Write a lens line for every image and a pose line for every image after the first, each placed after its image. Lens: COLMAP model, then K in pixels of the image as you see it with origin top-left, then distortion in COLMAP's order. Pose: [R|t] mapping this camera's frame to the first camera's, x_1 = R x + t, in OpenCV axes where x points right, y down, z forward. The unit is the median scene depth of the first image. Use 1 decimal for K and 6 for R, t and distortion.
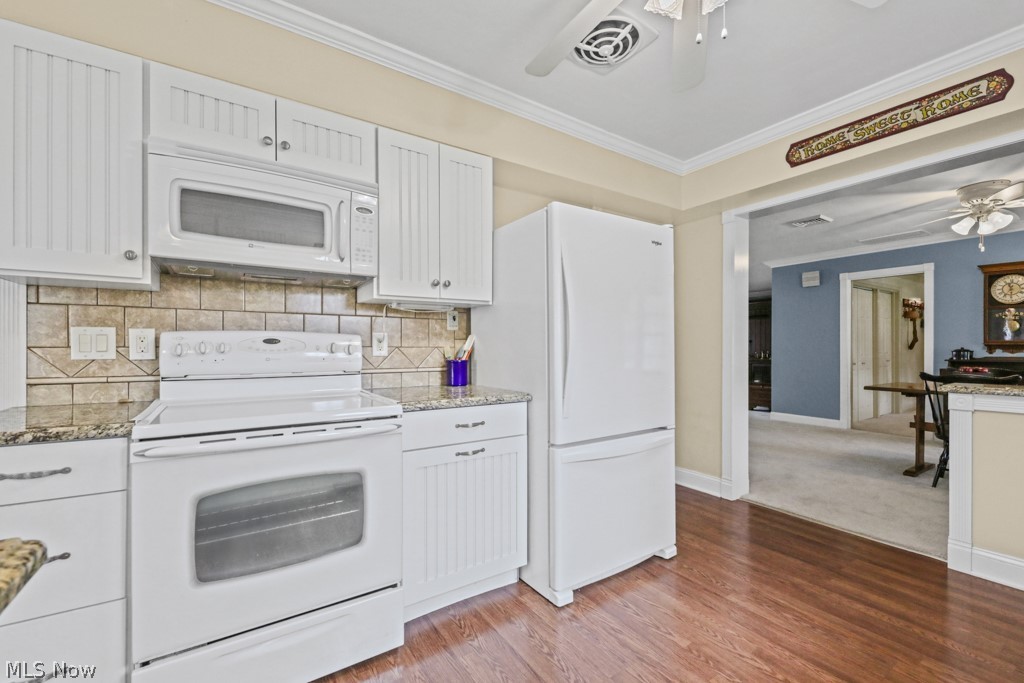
lens RADIAL K [[439.8, 0, 511.9], [0, 439.8, 347.3], [0, 0, 1]] dist [0.013211, -0.001134]
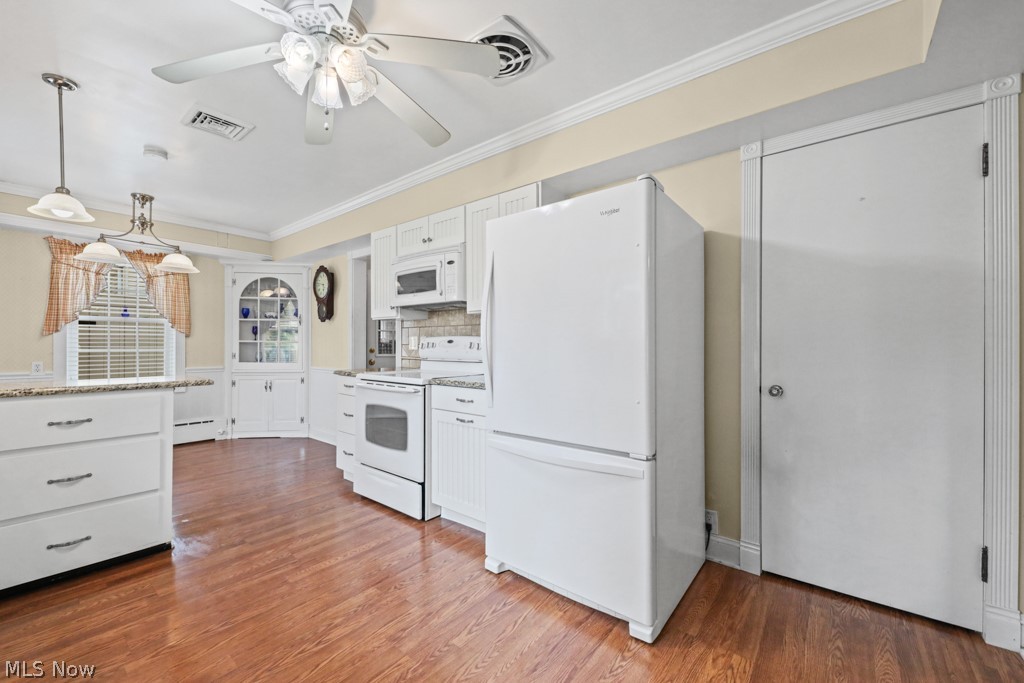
lens RADIAL K [[403.0, 0, 505.6], [0, 403.0, 344.4], [0, 0, 1]] dist [0.008731, -0.001879]
pose [[0.289780, -0.001396, -0.957092, 1.105616], [-0.004984, 0.999983, -0.002968, 0.001421], [0.957080, 0.005630, 0.289768, 0.716225]]
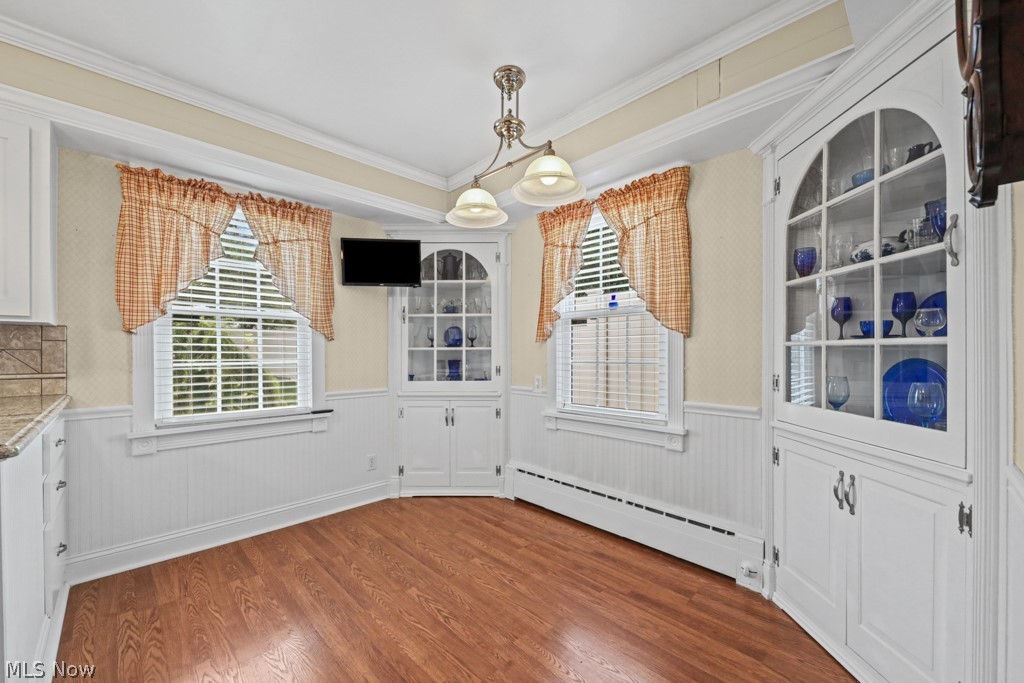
lens RADIAL K [[403.0, 0, 518.9], [0, 403.0, 353.6], [0, 0, 1]] dist [0.008731, -0.001879]
pose [[-0.981214, 0.001654, -0.192917, -0.946181], [0.001177, 0.999996, 0.002591, 0.002484], [0.192920, 0.002316, -0.981212, 0.643100]]
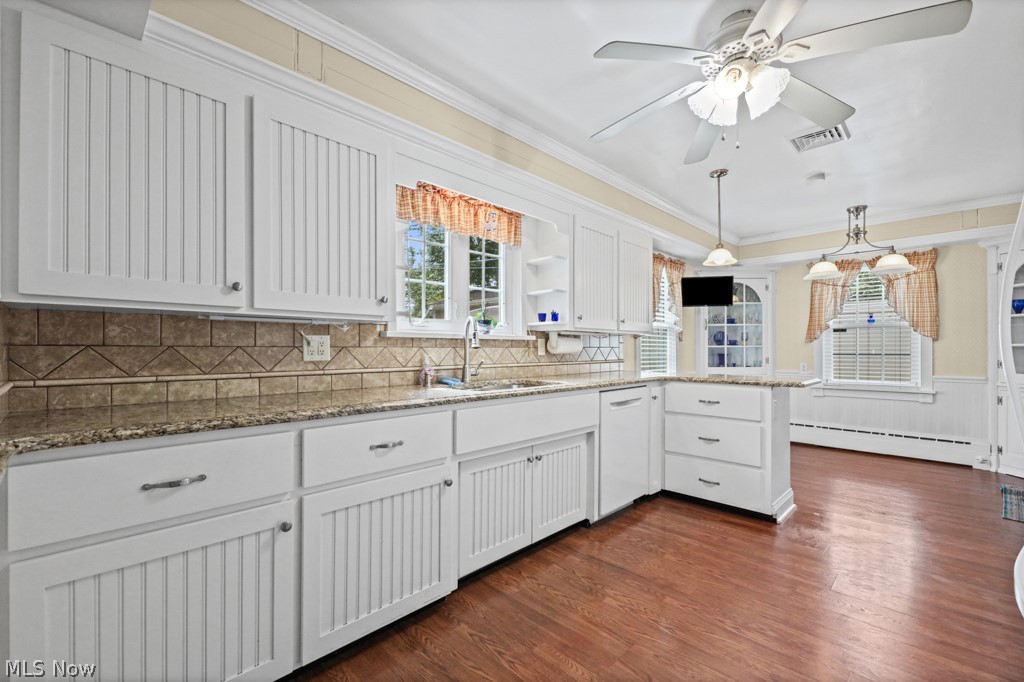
lens RADIAL K [[439.8, 0, 517.0], [0, 439.8, 347.6], [0, 0, 1]] dist [0.013211, -0.001134]
pose [[-0.975753, 0.000142, -0.218875, 0.906847], [0.000368, 0.999999, -0.000988, -0.003479], [0.218875, -0.001044, -0.975752, 1.363985]]
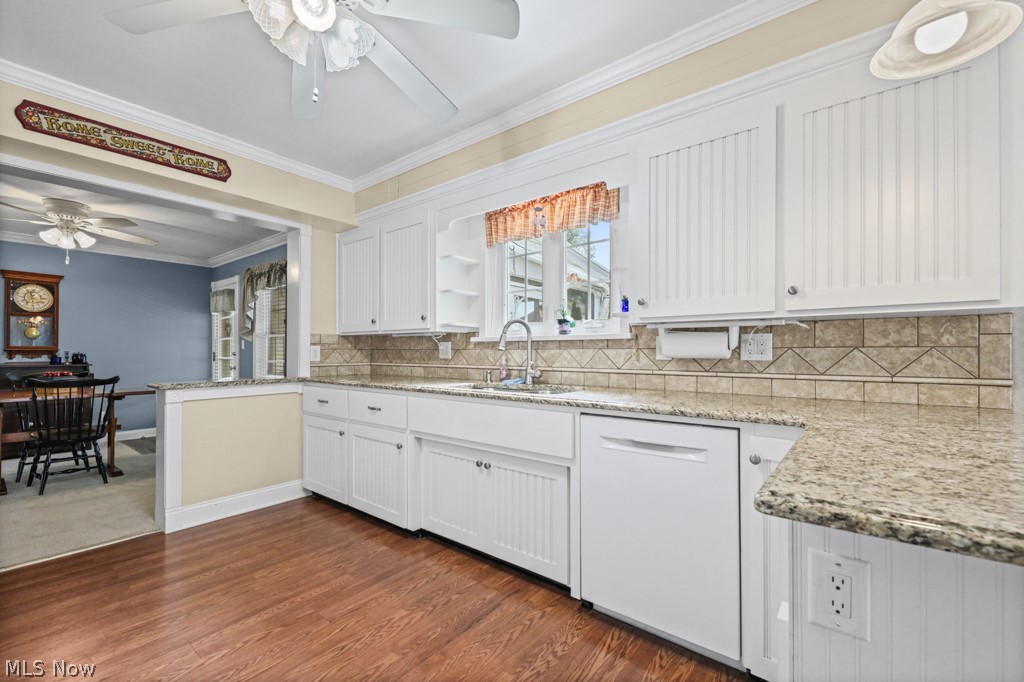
lens RADIAL K [[439.8, 0, 513.7], [0, 439.8, 349.2], [0, 0, 1]] dist [0.013211, -0.001134]
pose [[-0.302429, 0.003172, 0.953167, -0.501371], [0.004081, 0.999990, -0.002033, -0.003316], [-0.953163, 0.003275, -0.302439, 0.494649]]
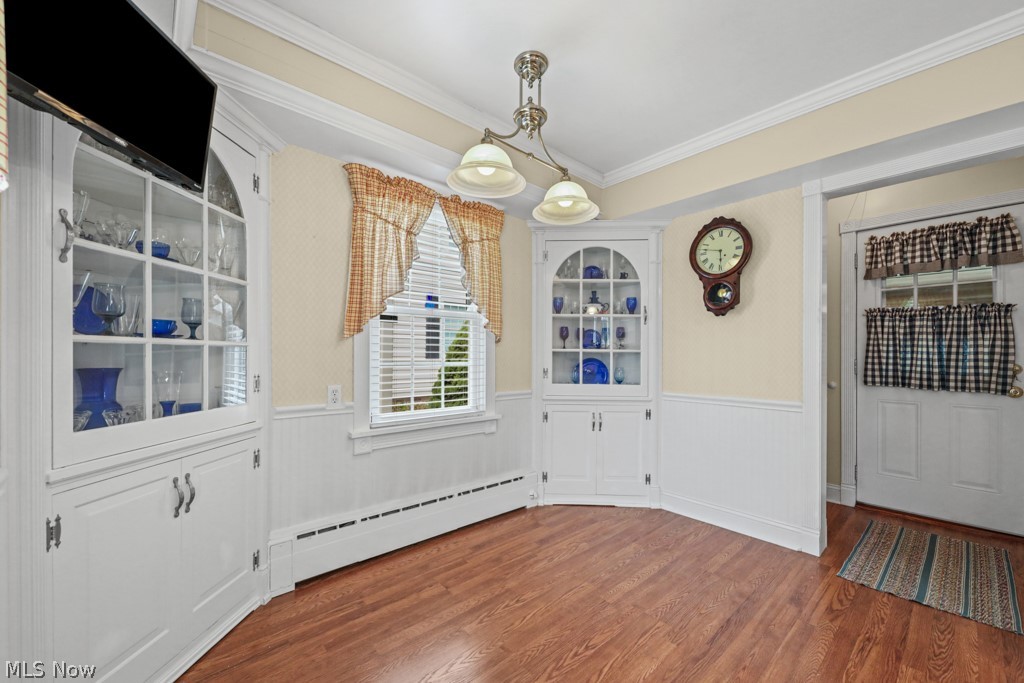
lens RADIAL K [[403.0, 0, 502.1], [0, 403.0, 354.5], [0, 0, 1]] dist [0.008731, -0.001879]
pose [[0.133871, -0.002150, -0.990996, -0.204767], [-0.007513, 0.999967, -0.003184, 0.006961], [0.990970, 0.007871, 0.133850, -0.508718]]
